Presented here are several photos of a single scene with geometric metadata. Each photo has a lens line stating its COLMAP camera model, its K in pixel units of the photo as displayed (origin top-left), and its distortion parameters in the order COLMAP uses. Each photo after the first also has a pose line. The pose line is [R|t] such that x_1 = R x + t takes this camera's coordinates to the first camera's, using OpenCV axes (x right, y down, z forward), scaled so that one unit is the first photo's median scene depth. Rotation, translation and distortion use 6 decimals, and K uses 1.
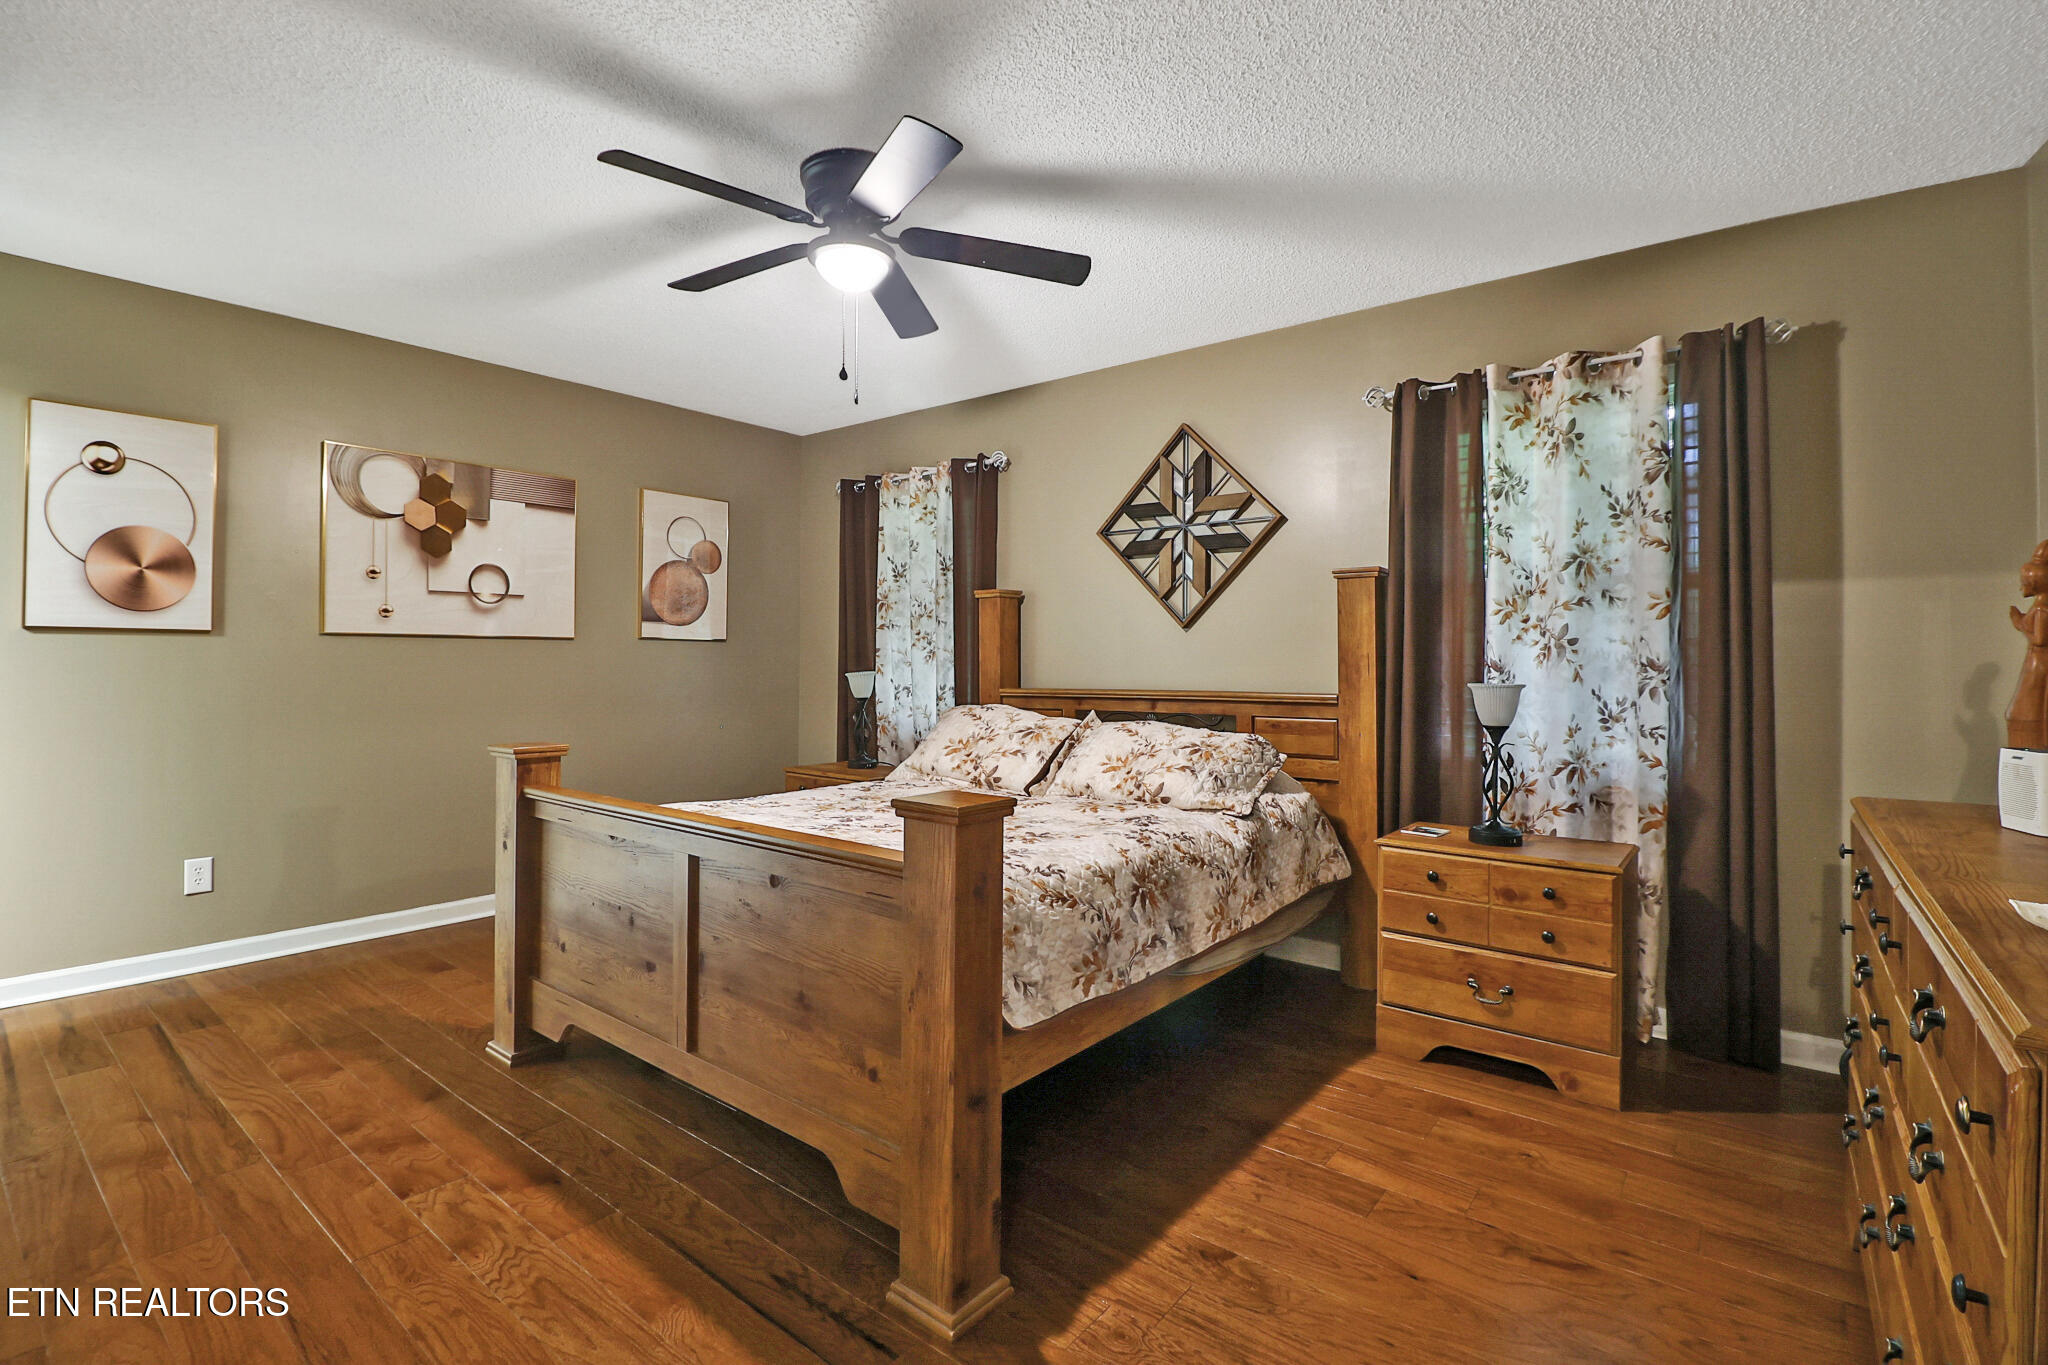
lens RADIAL K [[943.5, 0, 1014.6], [0, 943.5, 670.4], [0, 0, 1]] dist [-0.006779, -0.007401]
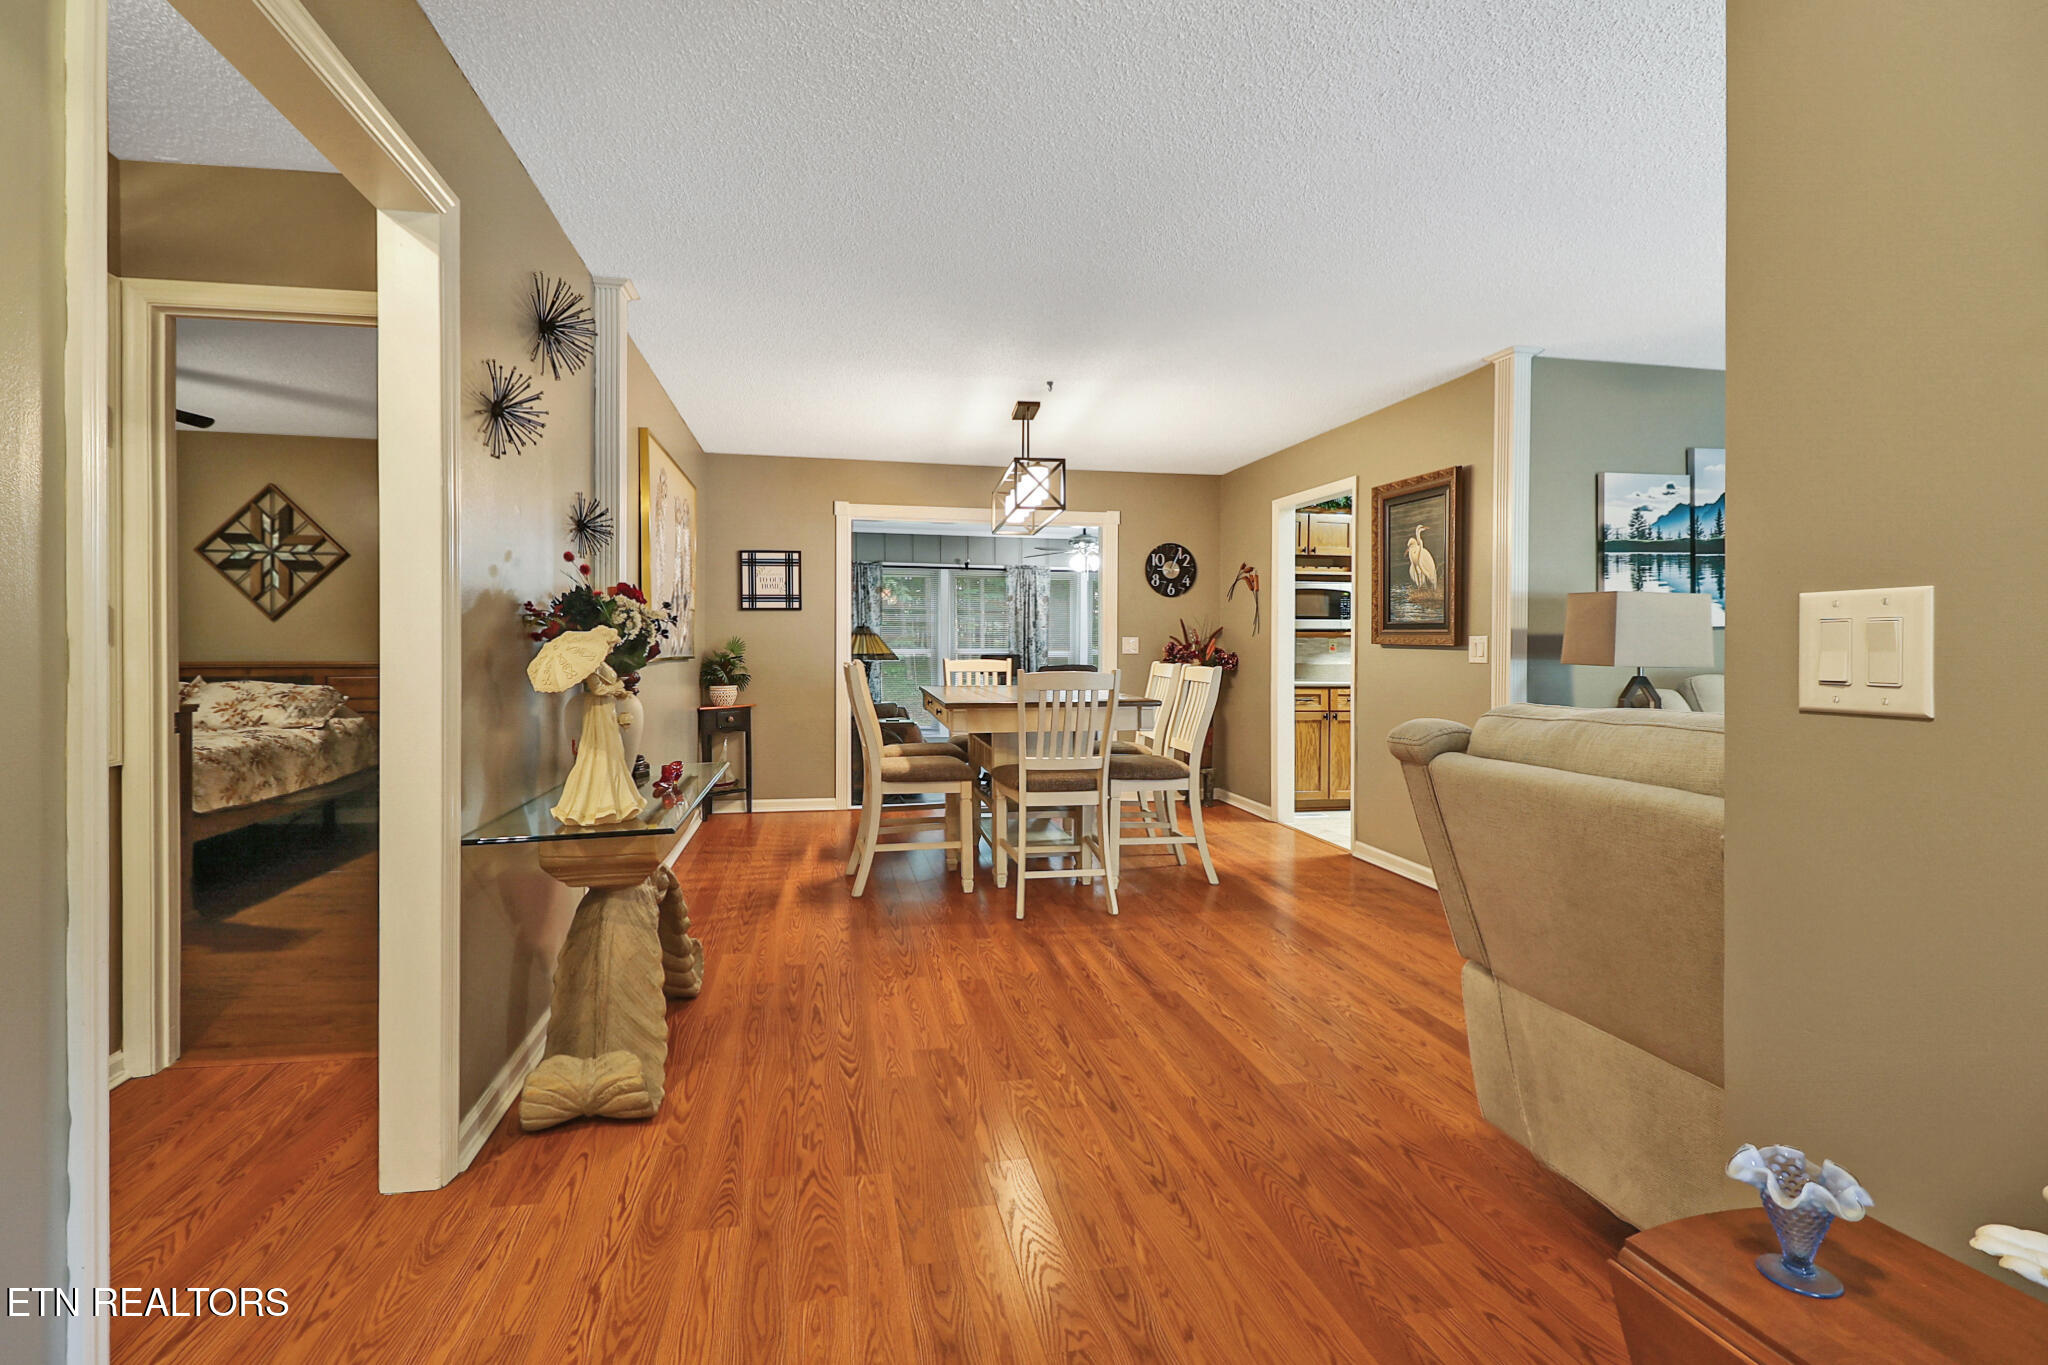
lens RADIAL K [[943.5, 0, 1011.3], [0, 943.5, 655.5], [0, 0, 1]] dist [-0.006779, -0.007401]
pose [[0.648369, -0.011111, 0.761245, -0.203464], [0.003442, 0.999926, 0.011663, -0.001784], [-0.761319, -0.004942, 0.648359, -0.908990]]
